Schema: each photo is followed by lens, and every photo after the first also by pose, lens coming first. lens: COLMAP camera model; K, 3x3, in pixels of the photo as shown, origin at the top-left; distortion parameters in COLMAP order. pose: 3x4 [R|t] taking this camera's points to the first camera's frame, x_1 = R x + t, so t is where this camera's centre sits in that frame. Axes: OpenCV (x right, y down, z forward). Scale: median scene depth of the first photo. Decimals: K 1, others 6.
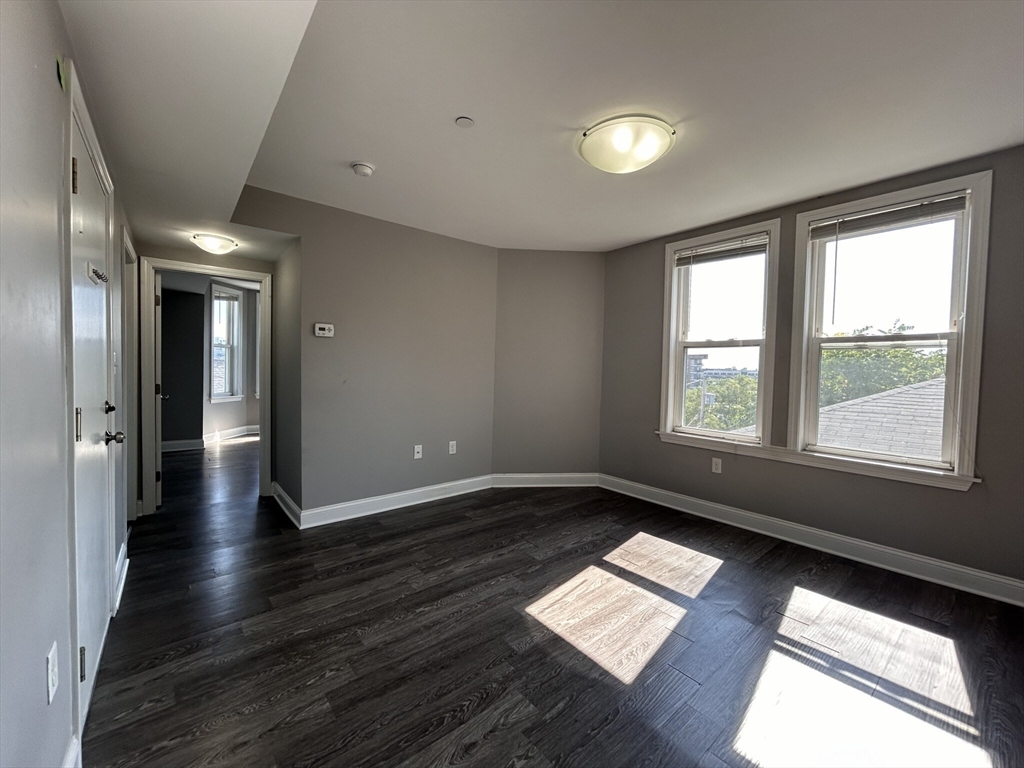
lens RADIAL K [[408.4, 0, 517.6], [0, 408.4, 389.8], [0, 0, 1]] dist [-0.002457, 0.000135]
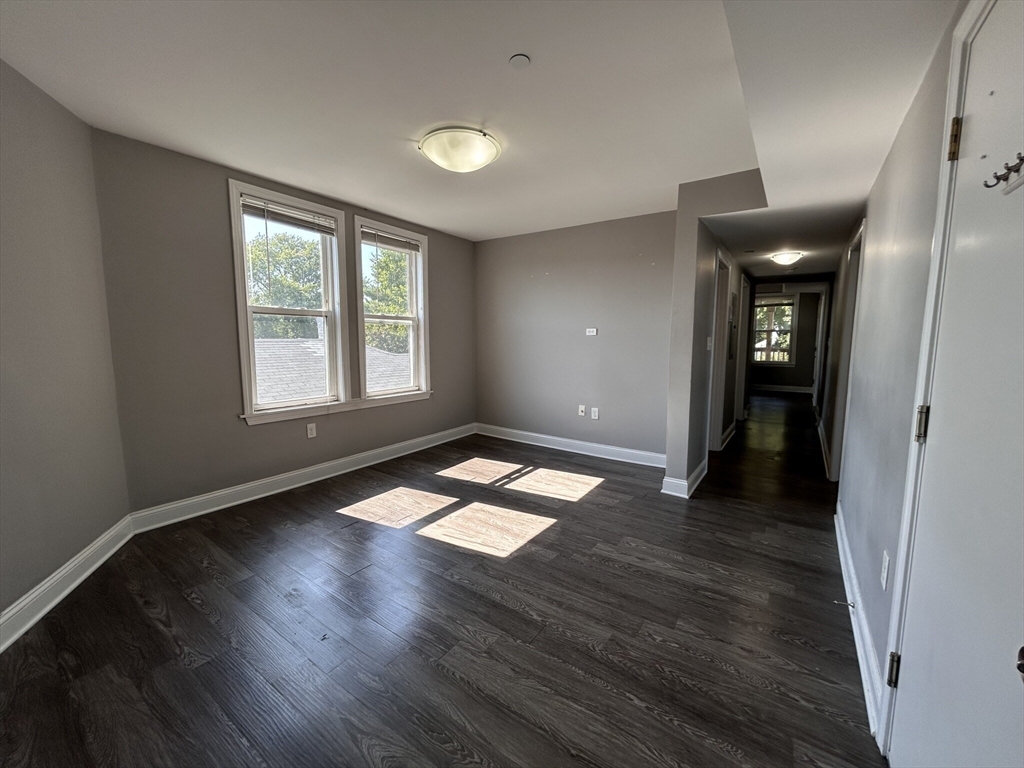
lens RADIAL K [[408.4, 0, 501.1], [0, 408.4, 390.8], [0, 0, 1]] dist [-0.002457, 0.000135]
pose [[-0.245013, -0.143161, 0.958892, -1.012501], [0.037496, 0.986899, 0.156923, -0.099774], [-0.968795, 0.074403, -0.236435, 1.254601]]
